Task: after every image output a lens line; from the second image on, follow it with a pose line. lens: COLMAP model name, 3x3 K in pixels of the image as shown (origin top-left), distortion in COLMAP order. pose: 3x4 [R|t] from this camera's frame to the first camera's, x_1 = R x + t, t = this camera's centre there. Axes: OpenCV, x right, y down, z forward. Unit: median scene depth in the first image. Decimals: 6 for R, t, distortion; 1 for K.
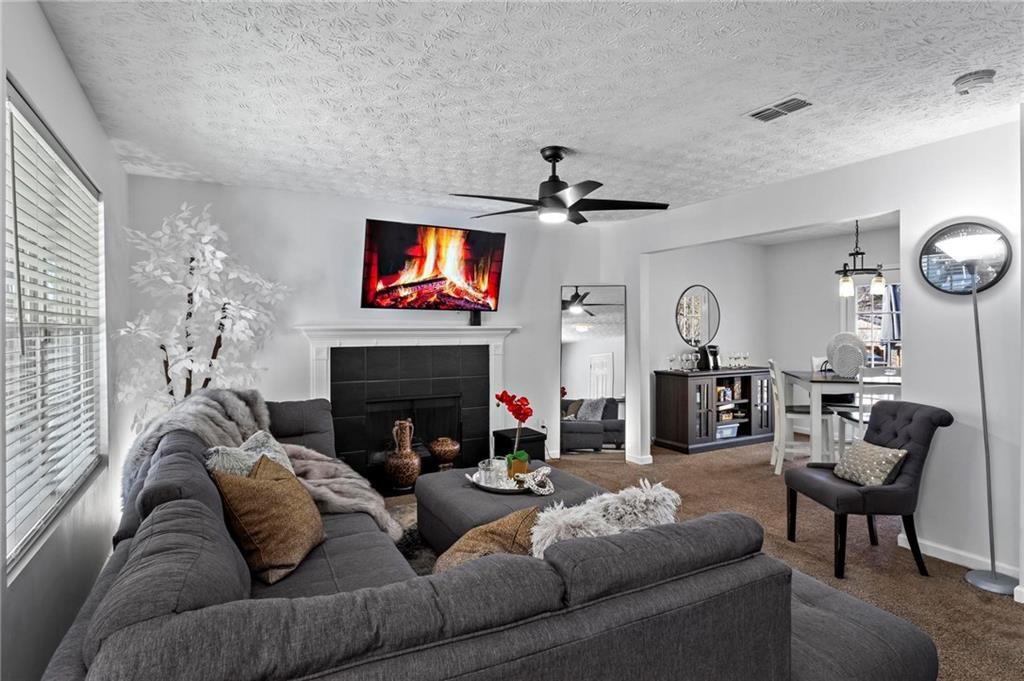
lens RADIAL K [[523.7, 0, 512.3], [0, 523.7, 336.2], [0, 0, 1]] dist [-0.002156, 0.000167]
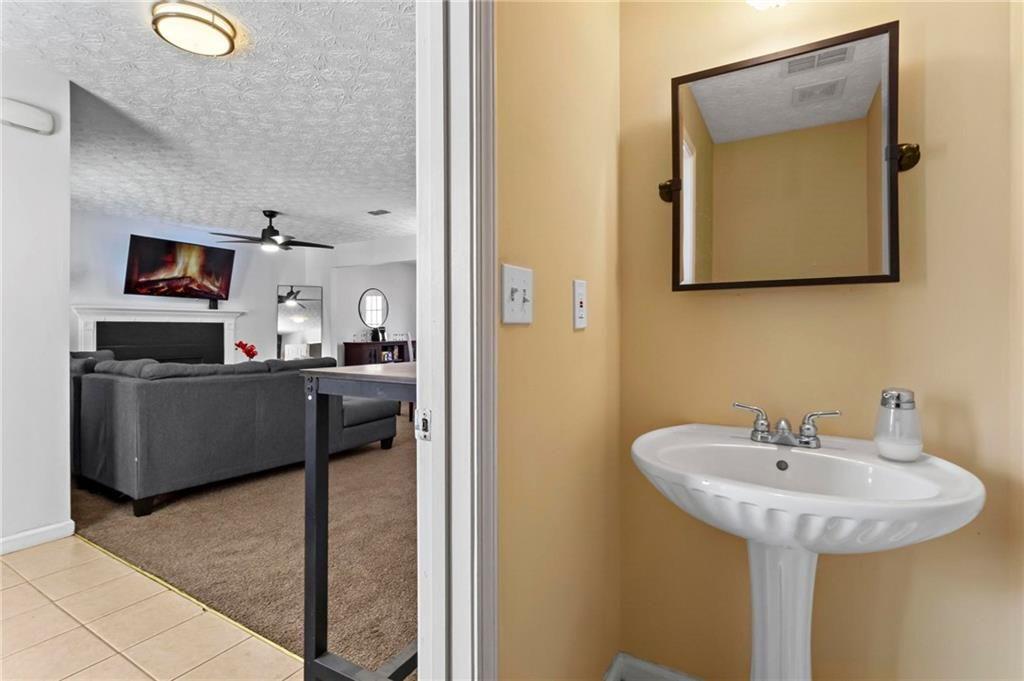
lens RADIAL K [[490.4, 0, 499.3], [0, 490.4, 326.0], [0, 0, 1]] dist [0.006210, 0.000747]
pose [[0.874504, 0.003280, 0.485007, -0.039849], [0.006400, 0.999812, -0.018301, 0.061845], [-0.484975, 0.019108, 0.874319, -0.656243]]
